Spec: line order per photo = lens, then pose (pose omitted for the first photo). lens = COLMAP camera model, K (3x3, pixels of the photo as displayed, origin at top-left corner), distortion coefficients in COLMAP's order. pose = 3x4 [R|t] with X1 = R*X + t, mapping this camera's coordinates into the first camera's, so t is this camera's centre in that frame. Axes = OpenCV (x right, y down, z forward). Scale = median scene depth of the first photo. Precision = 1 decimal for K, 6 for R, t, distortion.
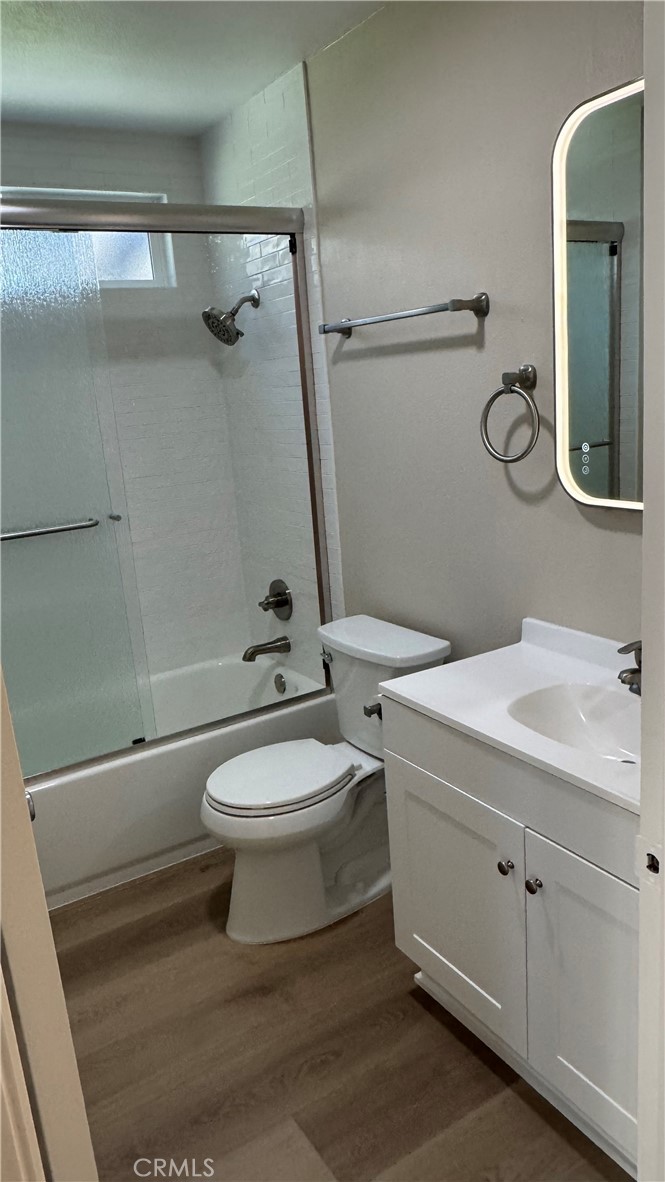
lens RADIAL K [[837.7, 0, 340.2], [0, 837.7, 592.7], [0, 0, 1]] dist [-0.001011, 0.000308]
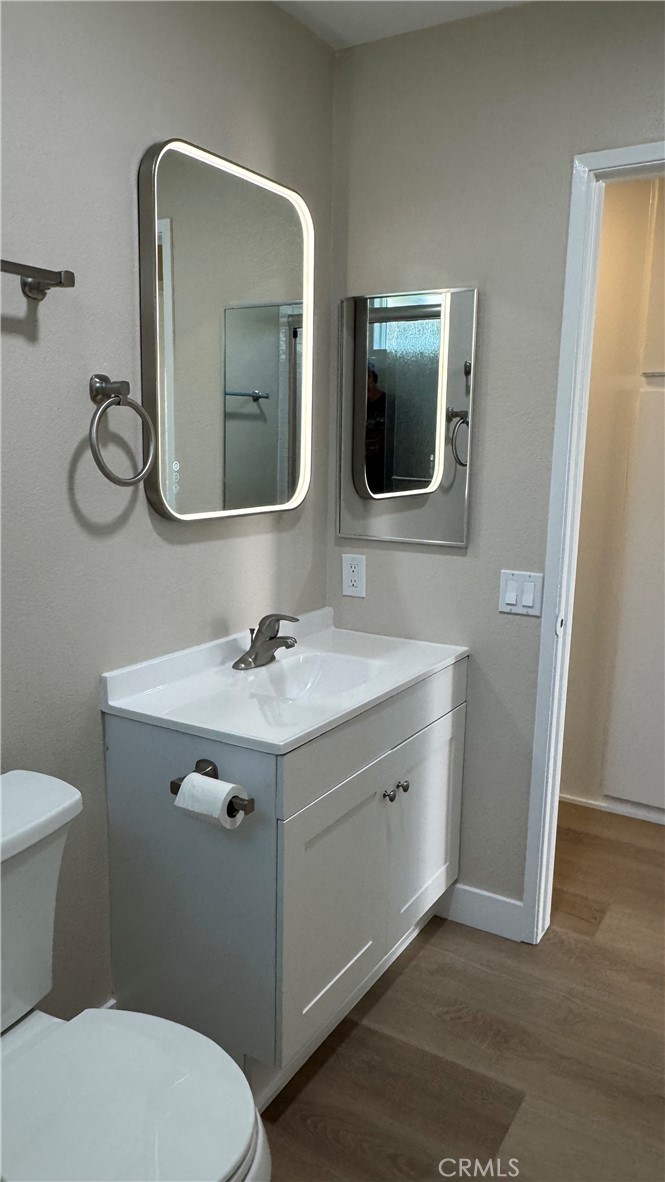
lens RADIAL K [[837.7, 0, 340.2], [0, 837.7, 592.7], [0, 0, 1]] dist [-0.001011, 0.000308]
pose [[-0.453888, -0.094894, 0.885992, -0.684143], [0.231122, 0.947746, 0.219911, -0.195934], [-0.860563, 0.304587, -0.408238, 1.230668]]
